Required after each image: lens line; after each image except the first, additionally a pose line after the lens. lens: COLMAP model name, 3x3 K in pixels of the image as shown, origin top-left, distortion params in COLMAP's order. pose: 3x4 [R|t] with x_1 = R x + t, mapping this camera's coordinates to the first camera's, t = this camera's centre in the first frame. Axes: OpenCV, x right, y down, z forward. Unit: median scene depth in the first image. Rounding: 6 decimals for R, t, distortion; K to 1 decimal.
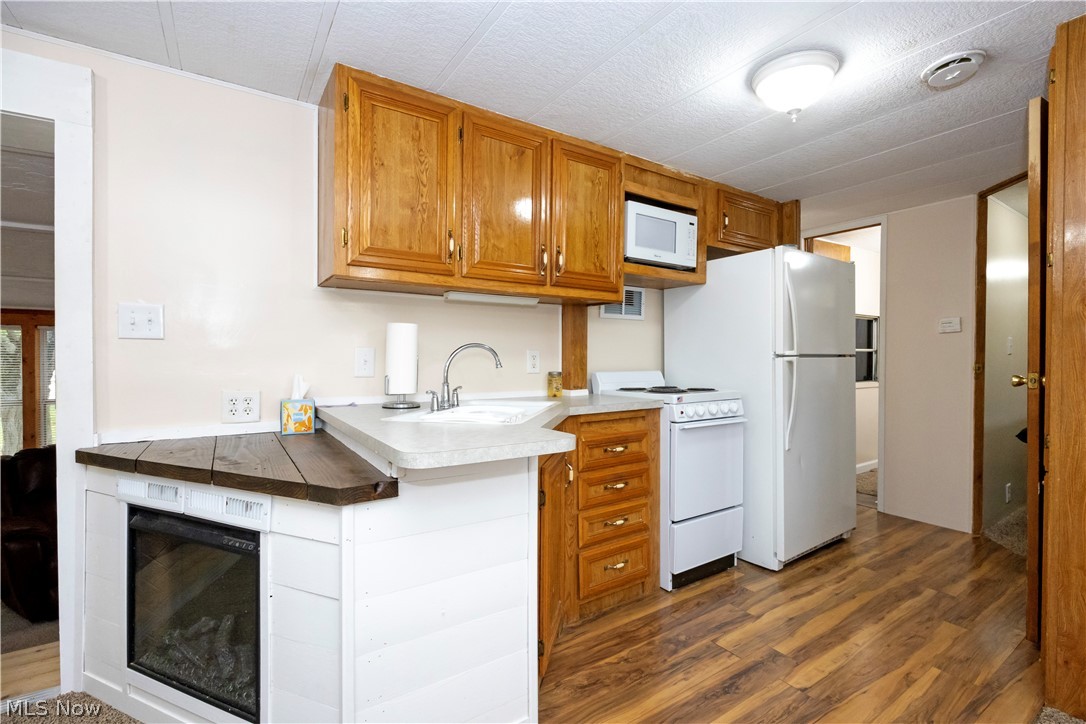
lens RADIAL K [[487.1, 0, 545.1], [0, 487.1, 365.1], [0, 0, 1]] dist [-0.009119, -0.000882]
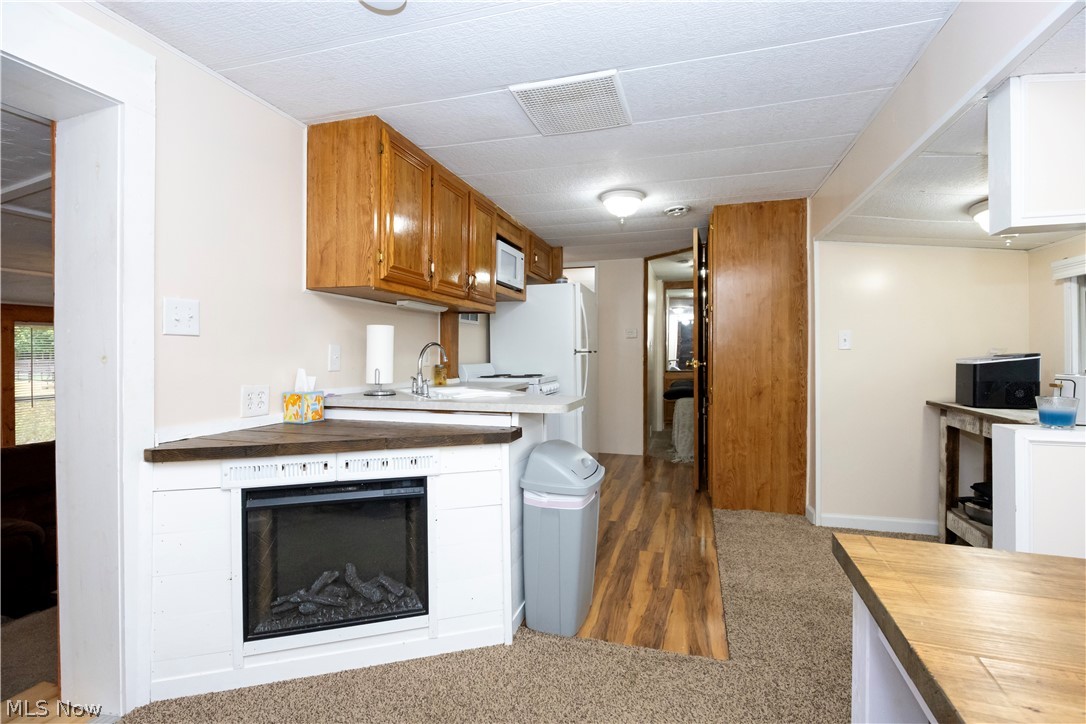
lens RADIAL K [[487.1, 0, 552.6], [0, 487.1, 358.4], [0, 0, 1]] dist [-0.009119, -0.000882]
pose [[0.767957, -0.008177, 0.640449, -0.654965], [0.009784, 0.999952, 0.001036, -0.000762], [-0.640426, 0.005470, 0.768000, -0.177444]]
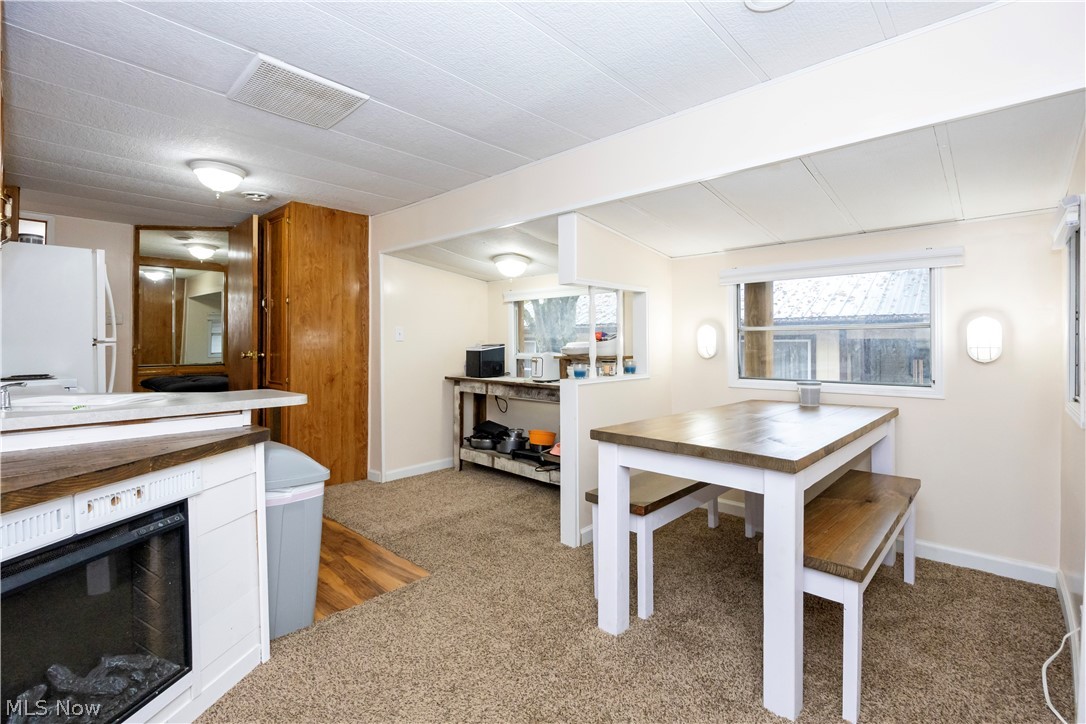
lens RADIAL K [[487.1, 0, 549.7], [0, 487.1, 346.2], [0, 0, 1]] dist [-0.009119, -0.000882]
pose [[-0.233766, -0.005629, 0.972277, -1.011942], [0.013281, 0.999871, 0.008982, -0.005995], [-0.972202, 0.015012, -0.233661, 0.233666]]
